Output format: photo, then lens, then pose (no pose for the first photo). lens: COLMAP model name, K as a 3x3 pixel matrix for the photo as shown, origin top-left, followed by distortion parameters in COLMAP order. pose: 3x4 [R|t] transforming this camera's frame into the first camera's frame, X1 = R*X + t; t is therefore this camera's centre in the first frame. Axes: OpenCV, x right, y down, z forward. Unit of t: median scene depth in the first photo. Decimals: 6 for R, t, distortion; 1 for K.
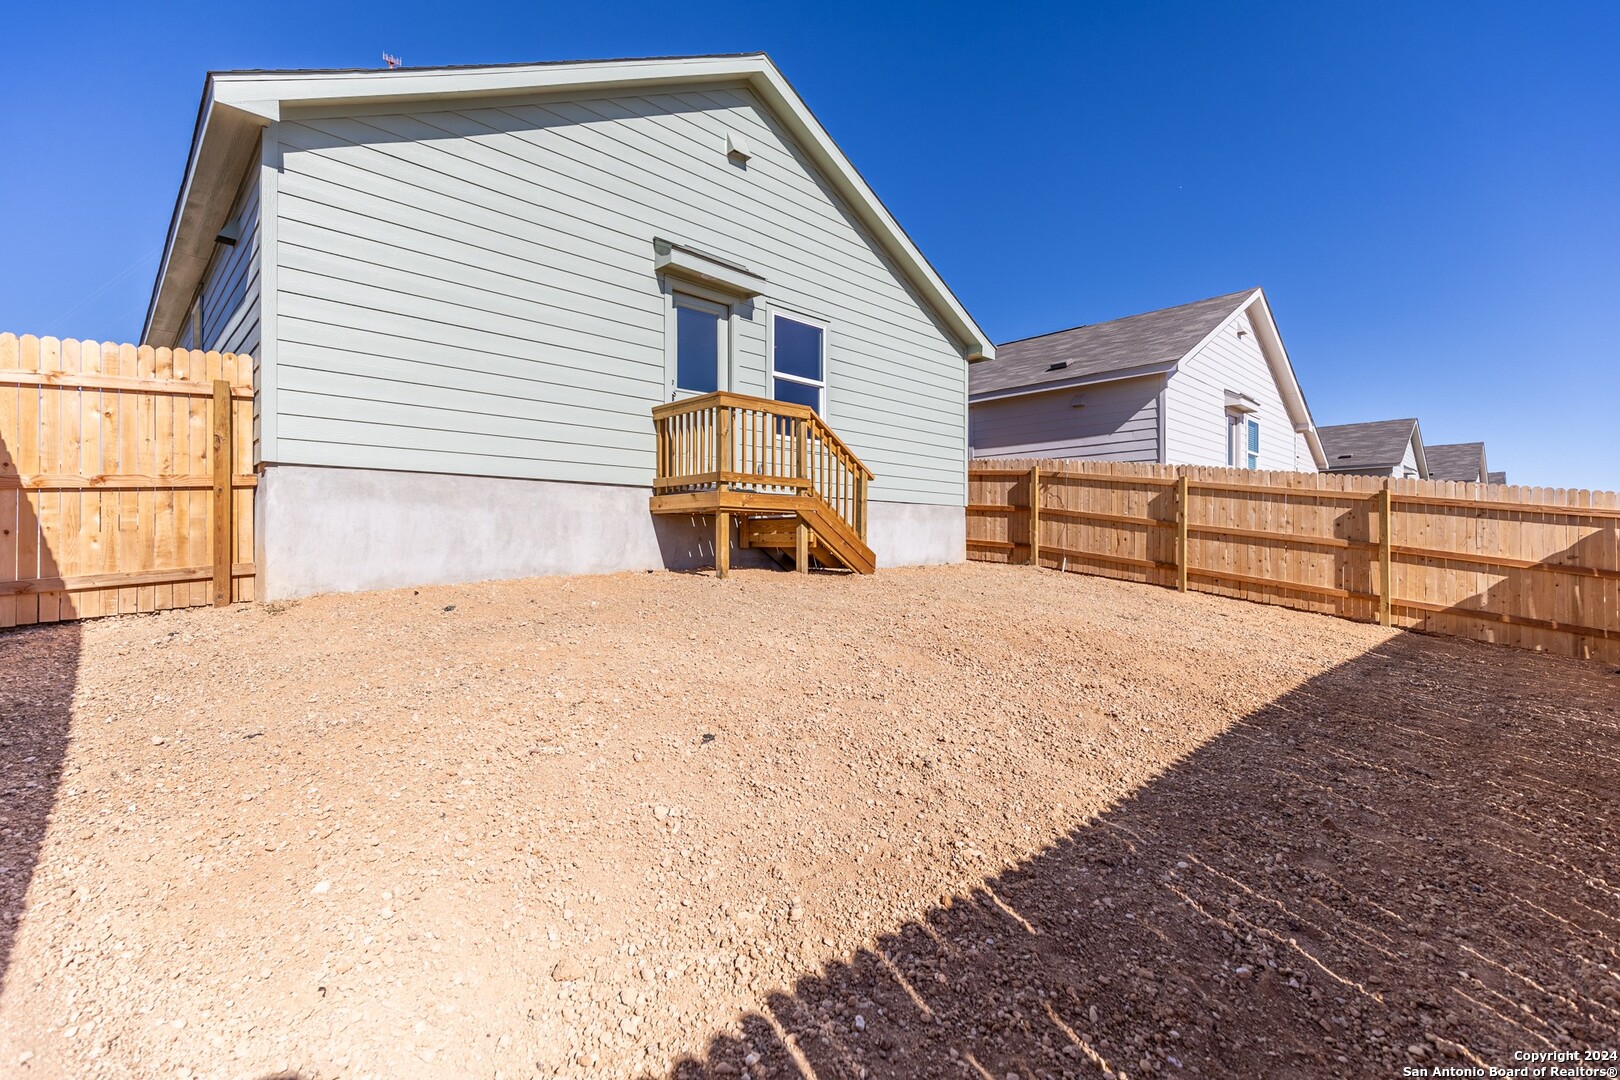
lens RADIAL K [[732.1, 0, 809.7], [0, 732.1, 538.6], [0, 0, 1]] dist [0.001105, 0.000112]
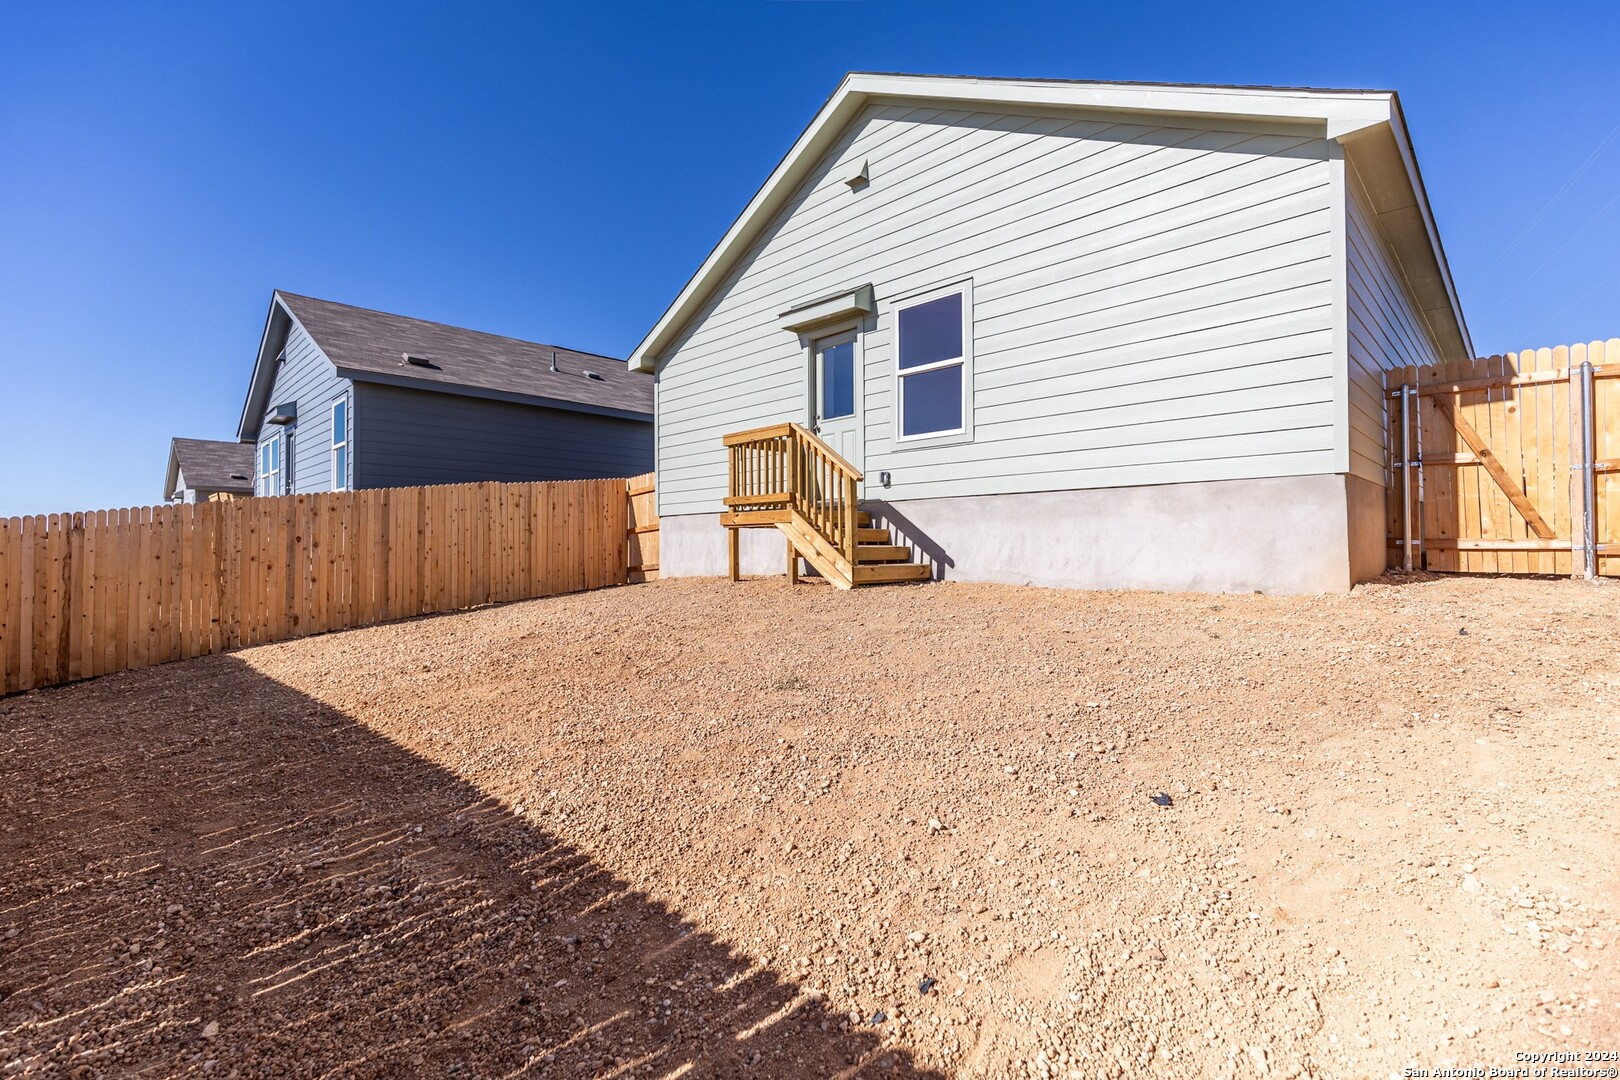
lens RADIAL K [[732.1, 0, 809.5], [0, 732.1, 544.8], [0, 0, 1]] dist [0.001105, 0.000112]
pose [[0.014638, -0.021486, -0.999662, 0.925504], [0.003269, 0.999765, -0.021440, 0.015437], [0.999888, -0.002954, 0.014705, 0.912037]]
